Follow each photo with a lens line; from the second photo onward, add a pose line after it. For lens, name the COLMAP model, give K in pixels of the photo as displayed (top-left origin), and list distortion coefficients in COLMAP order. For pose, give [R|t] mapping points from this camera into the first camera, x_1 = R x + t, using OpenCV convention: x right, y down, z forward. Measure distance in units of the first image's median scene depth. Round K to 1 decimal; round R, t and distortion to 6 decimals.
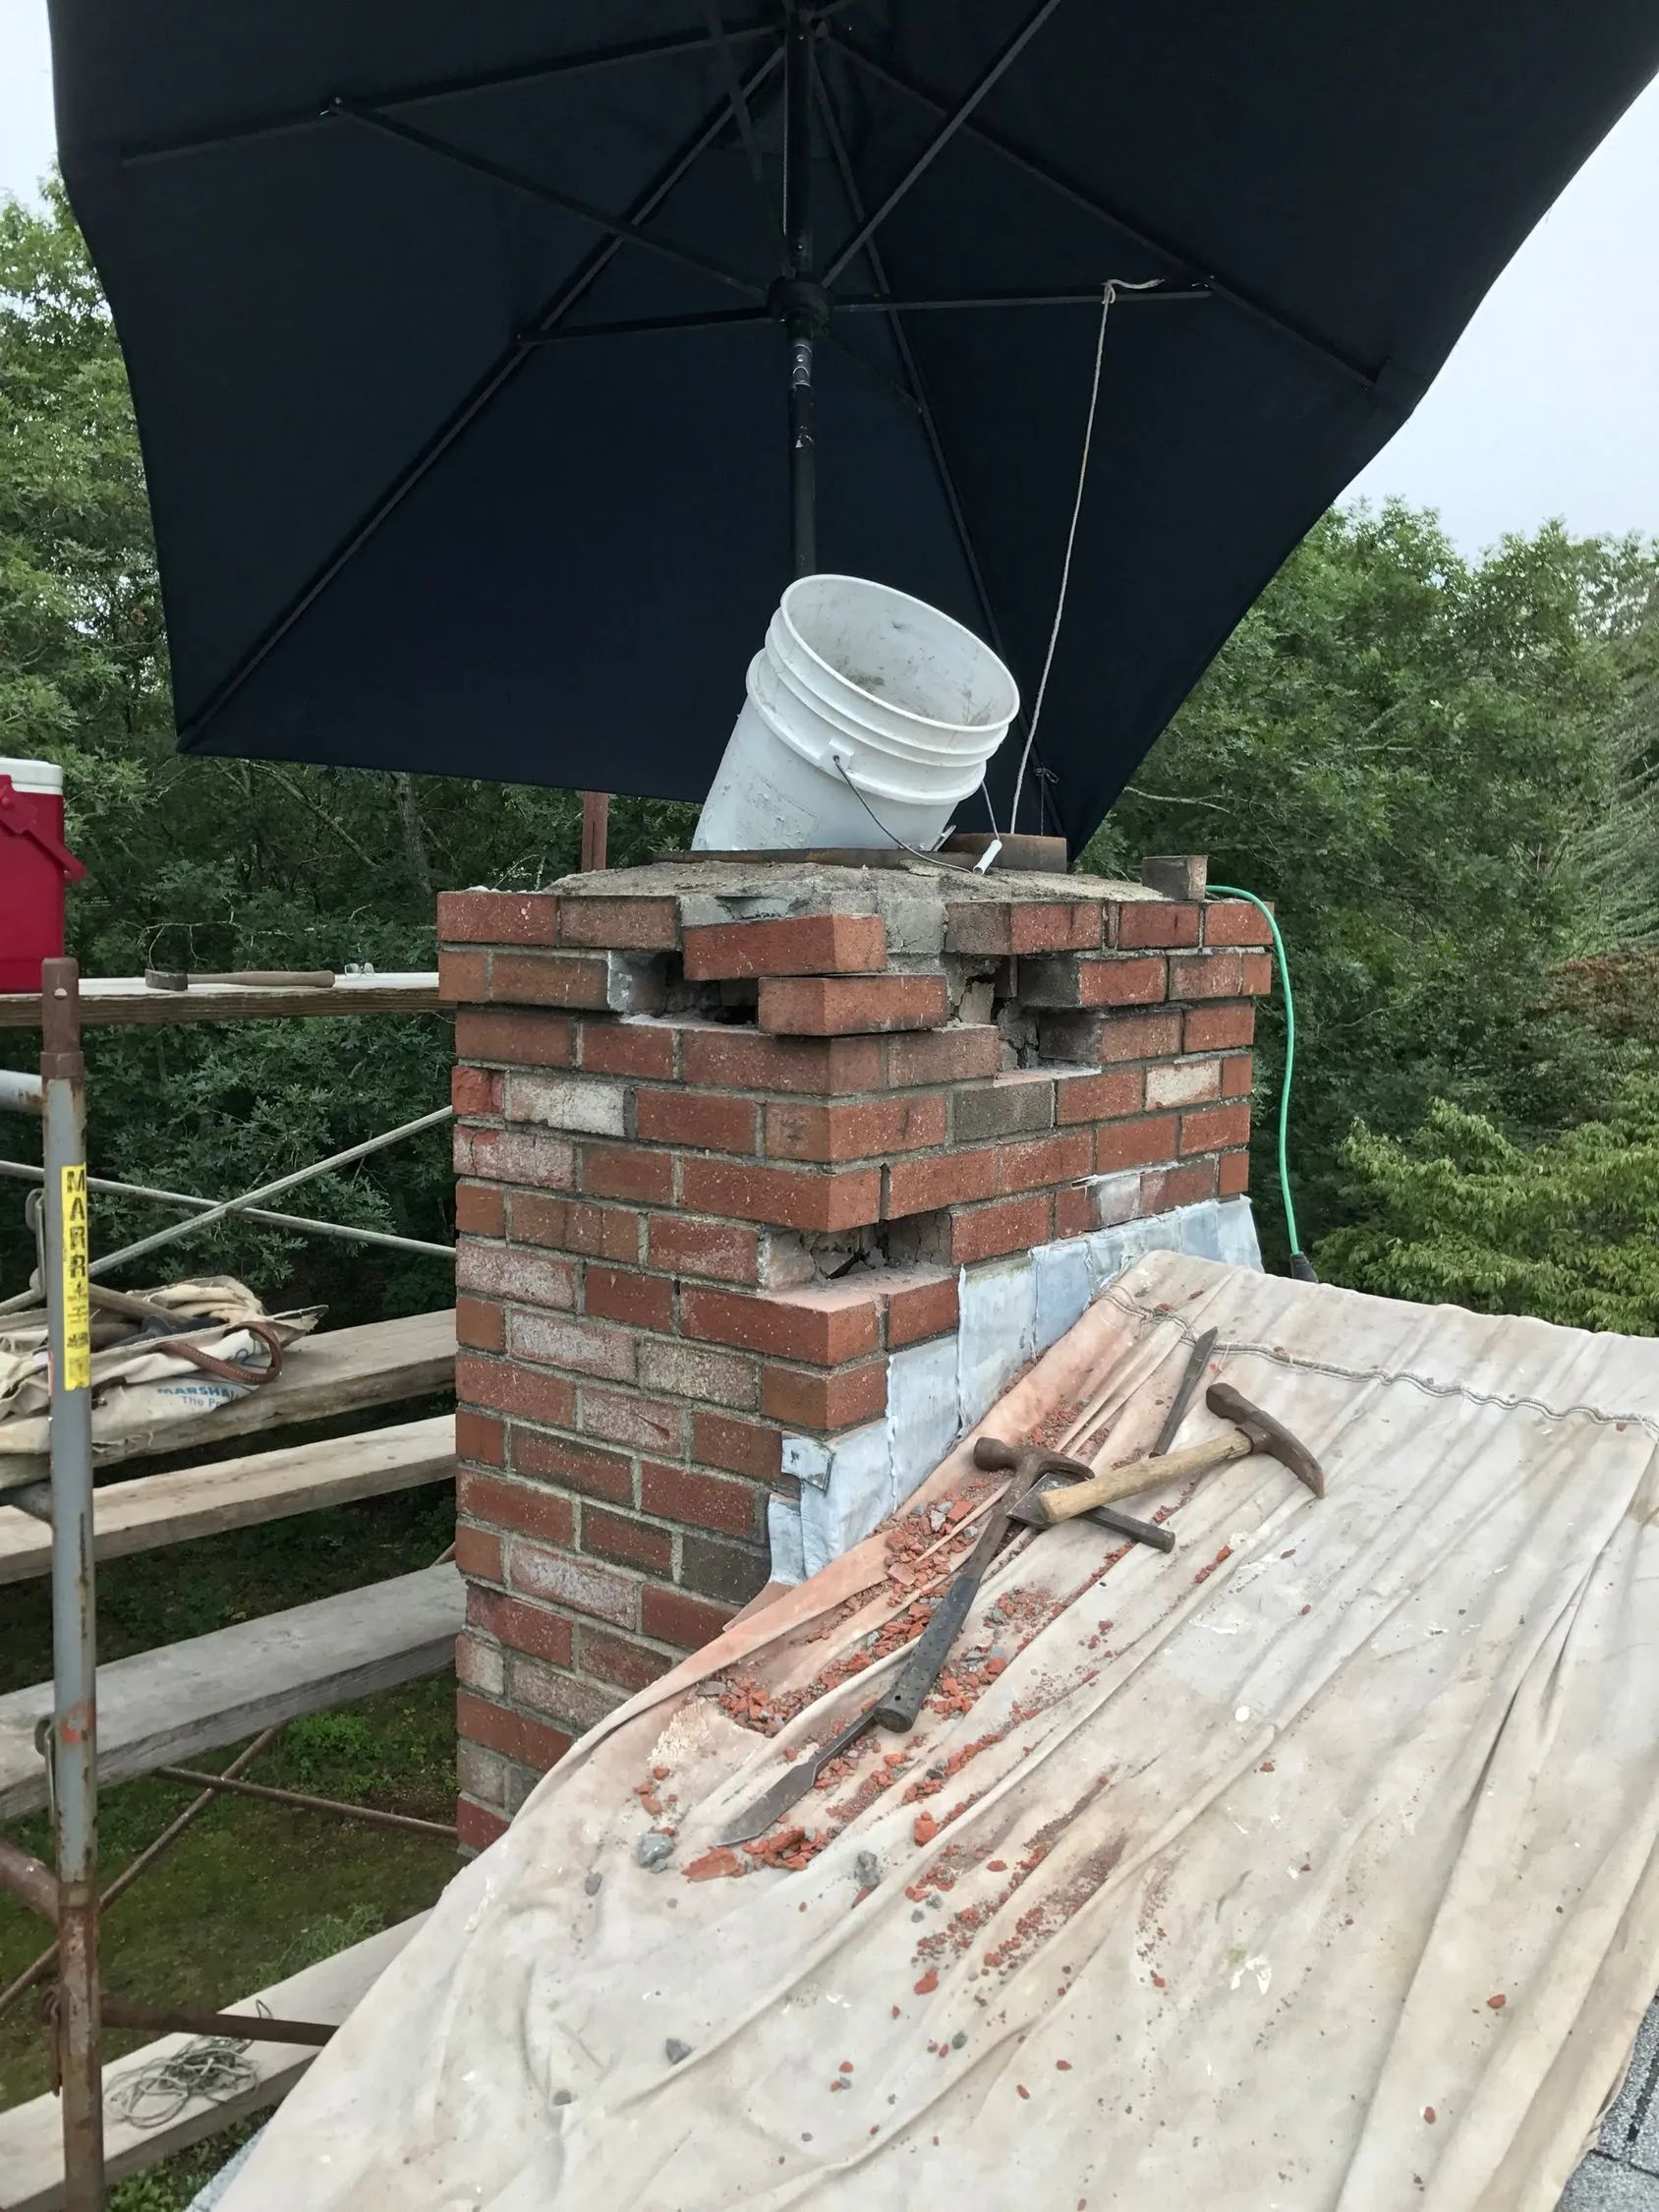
lens RADIAL K [[1823.4, 0, 831.0], [0, 1823.4, 1109.2], [0, 0, 1]] dist [-0.018487, -0.003176]
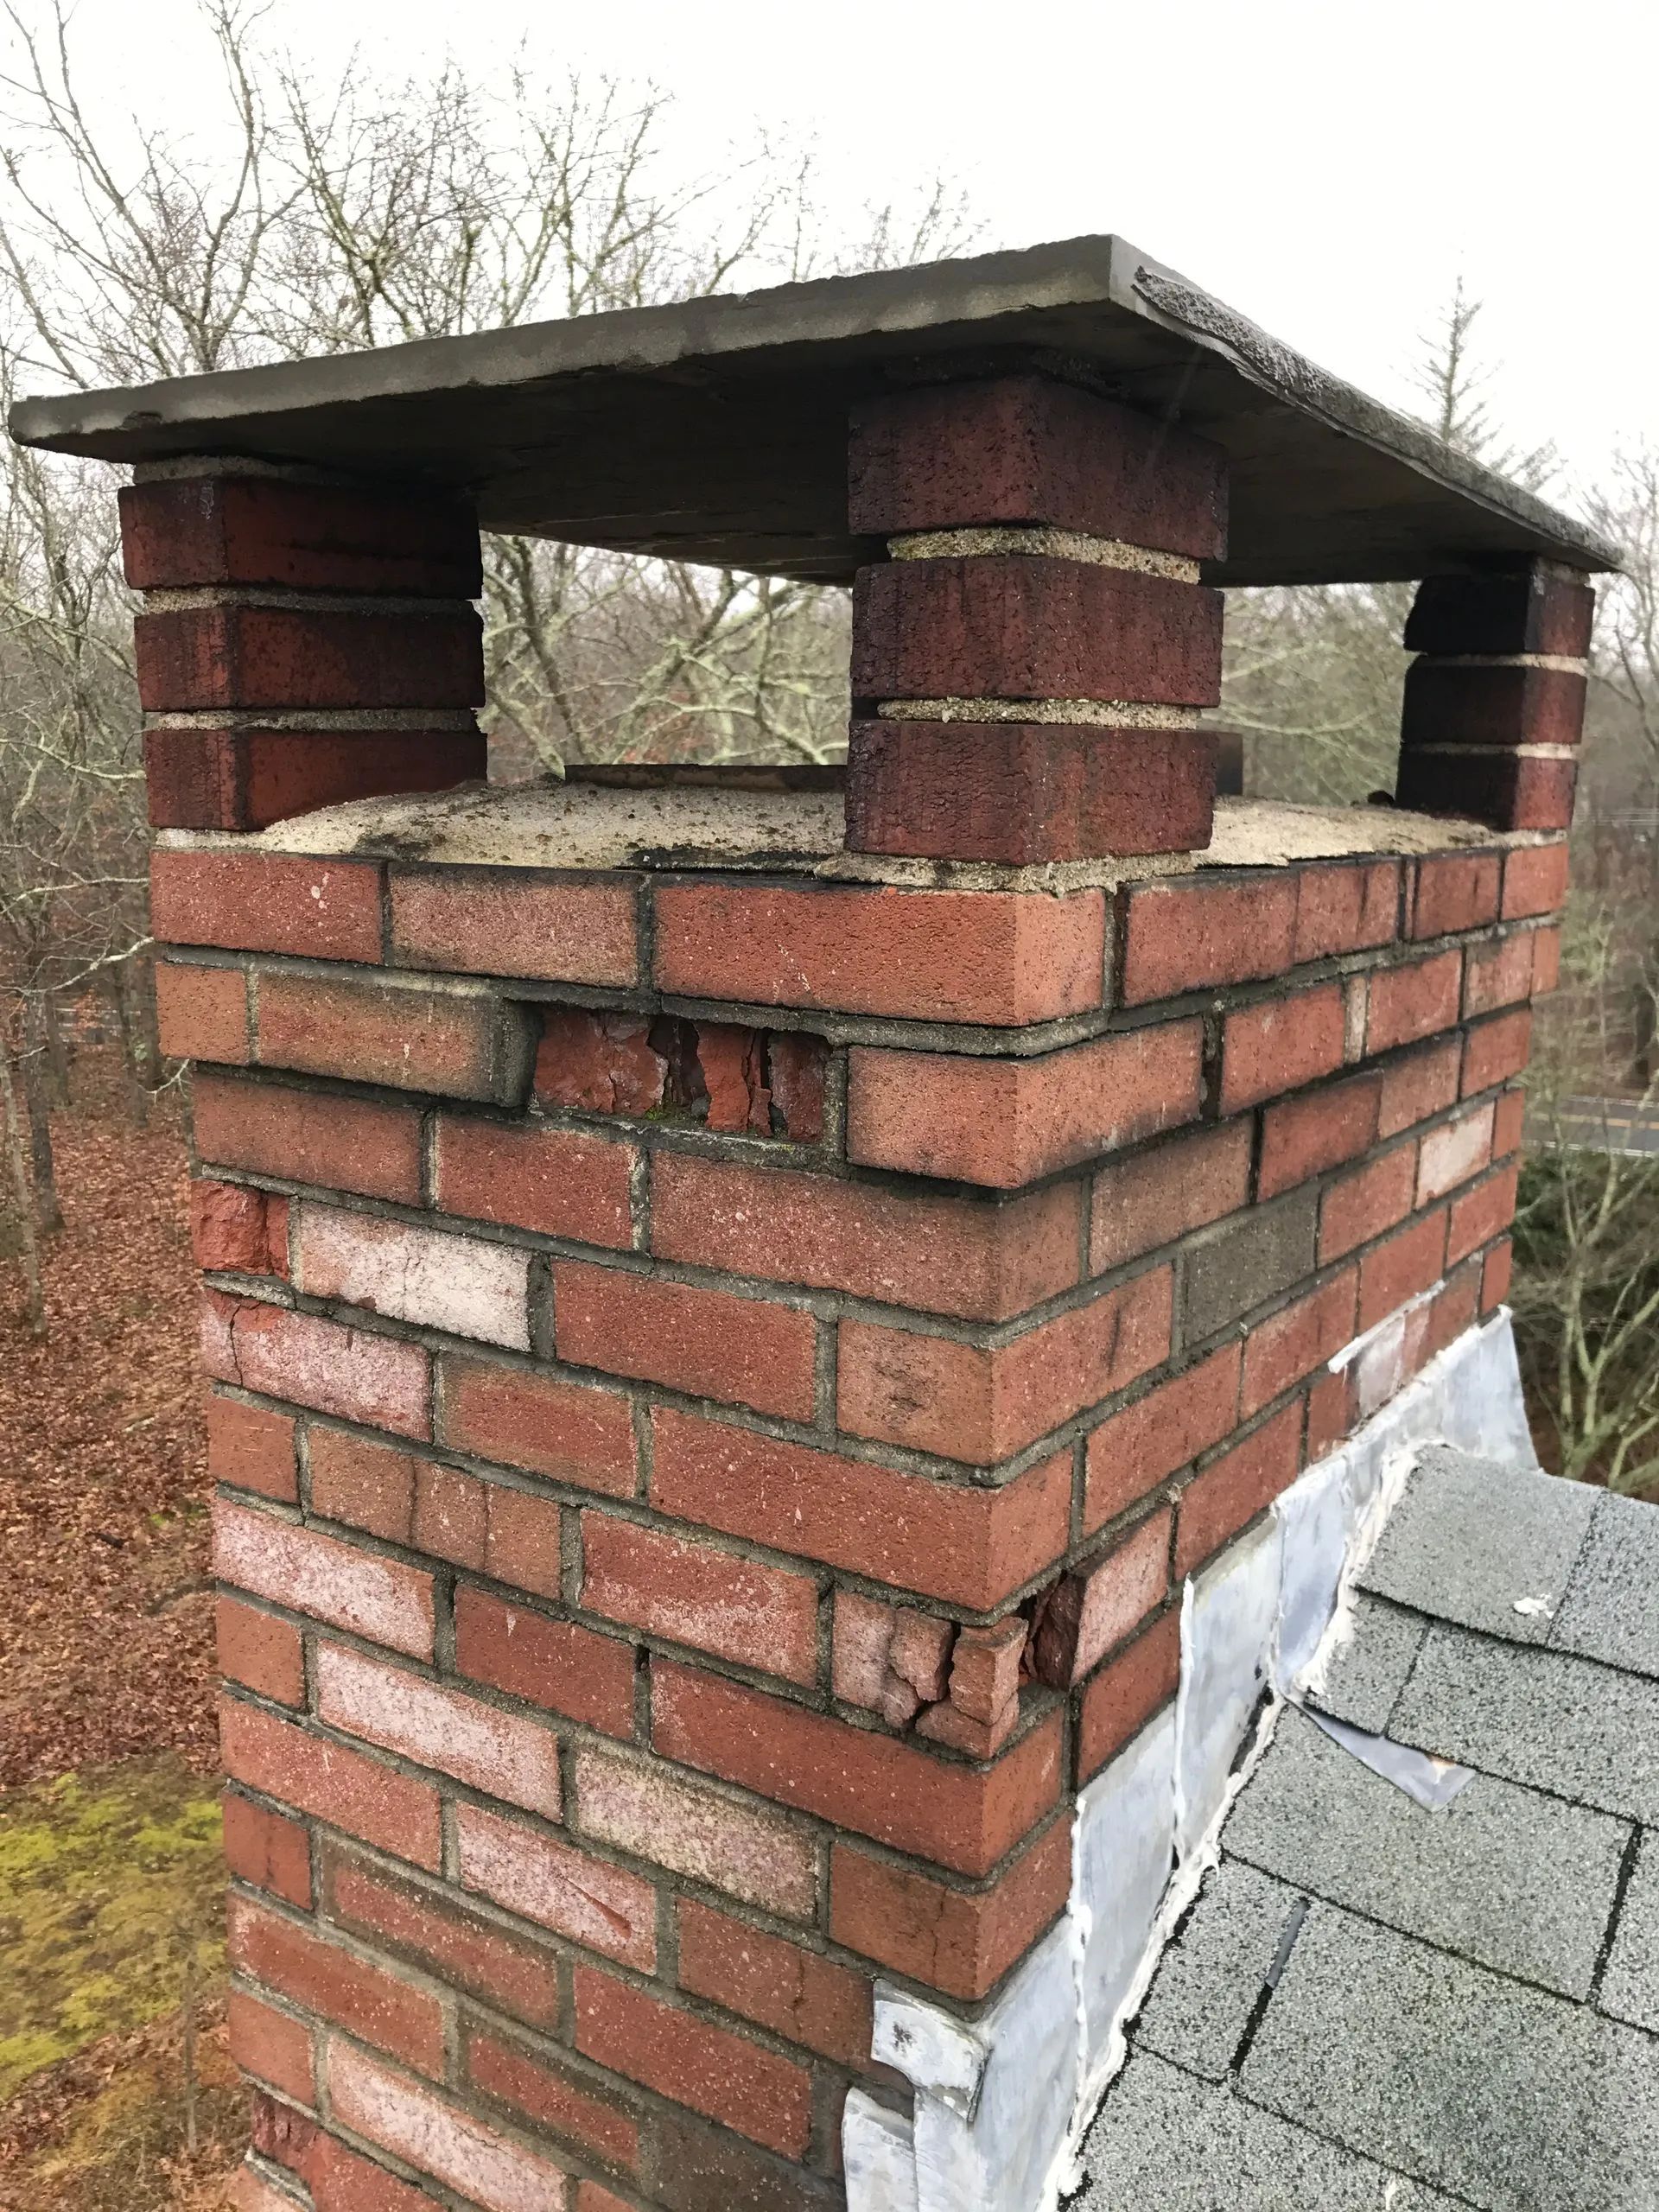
lens RADIAL K [[1823.6, 0, 826.8], [0, 1823.6, 1100.5], [0, 0, 1]] dist [-0.018487, -0.003176]
pose [[0.997334, -0.012074, 0.071966, -0.066085], [0.007458, 0.997918, 0.064070, -0.082947], [-0.072590, -0.063362, 0.995347, 0.492770]]
